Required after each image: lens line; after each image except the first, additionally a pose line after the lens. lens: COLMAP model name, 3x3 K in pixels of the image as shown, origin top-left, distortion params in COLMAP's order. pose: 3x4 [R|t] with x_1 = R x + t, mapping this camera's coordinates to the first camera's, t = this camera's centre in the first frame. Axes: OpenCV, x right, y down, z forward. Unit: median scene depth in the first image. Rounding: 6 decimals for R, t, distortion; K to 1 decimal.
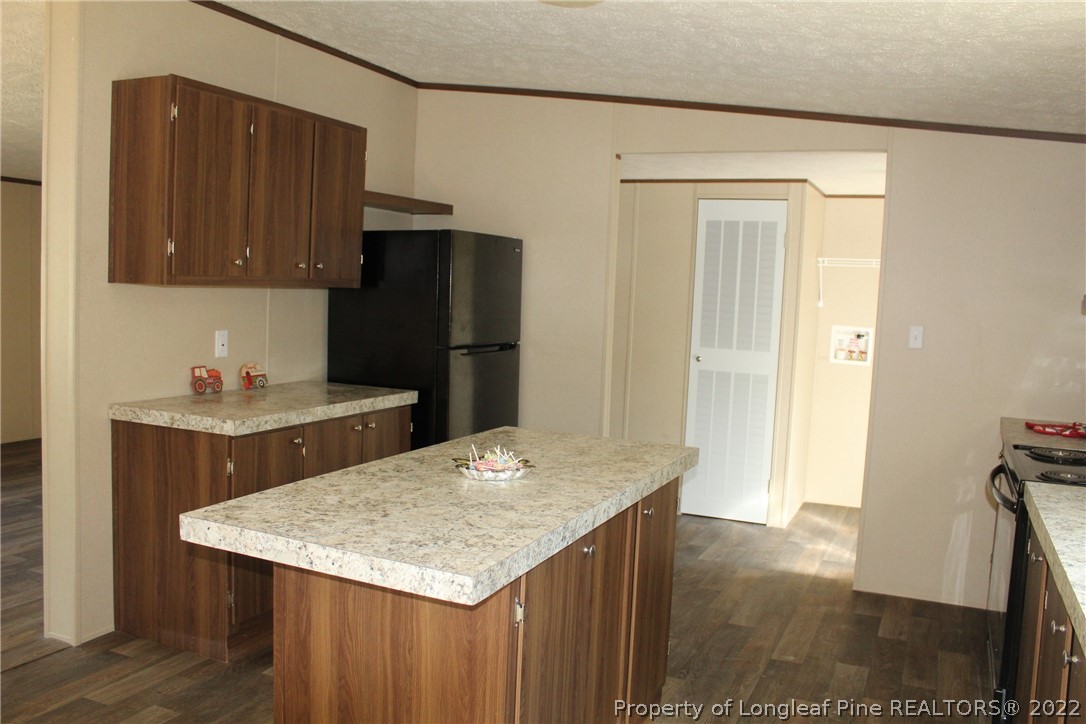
lens RADIAL K [[932.5, 0, 544.7], [0, 932.5, 361.5], [0, 0, 1]] dist [-0.107471, 0.093731]
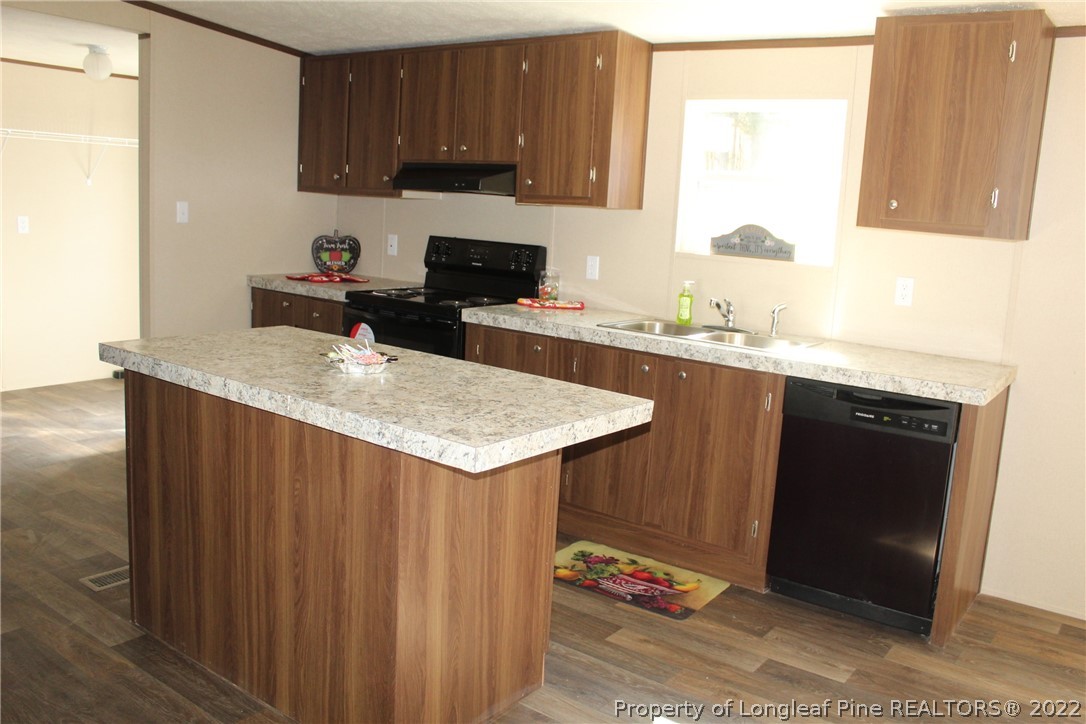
lens RADIAL K [[932.5, 0, 544.3], [0, 932.5, 357.4], [0, 0, 1]] dist [-0.107471, 0.093731]
pose [[0.186392, -0.190077, 0.963913, -1.201726], [0.030781, 0.981755, 0.187643, -0.095604], [-0.981993, -0.005305, 0.188842, 0.695173]]
